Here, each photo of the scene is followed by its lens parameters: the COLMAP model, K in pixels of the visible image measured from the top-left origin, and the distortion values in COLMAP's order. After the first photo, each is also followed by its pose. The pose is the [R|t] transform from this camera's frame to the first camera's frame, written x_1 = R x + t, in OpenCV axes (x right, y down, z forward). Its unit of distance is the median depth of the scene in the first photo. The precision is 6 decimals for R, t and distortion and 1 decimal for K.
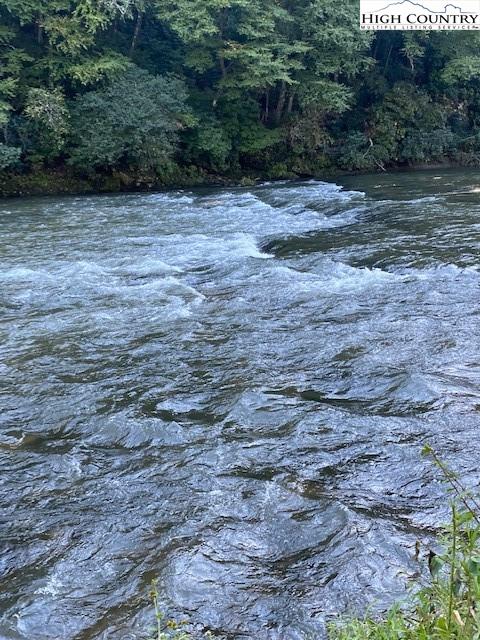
lens RADIAL K [[769.1, 0, 240.5], [0, 769.1, 319.6], [0, 0, 1]] dist [0.040824, 0.000000]
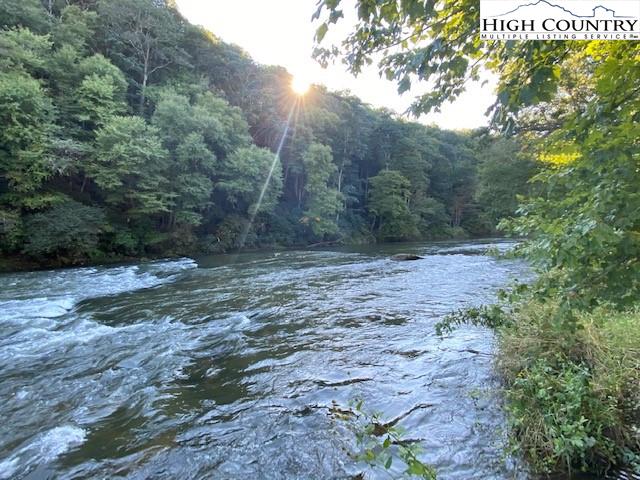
lens RADIAL K [[316.3, 0, 319.5], [0, 316.3, 240.3], [0, 0, 1]] dist [0.000295, 0.000009]
pose [[0.928384, -0.006823, 0.371559, 0.126895], [0.088249, 0.975279, -0.202590, -0.029323], [-0.360992, 0.220871, 0.906036, 0.122593]]
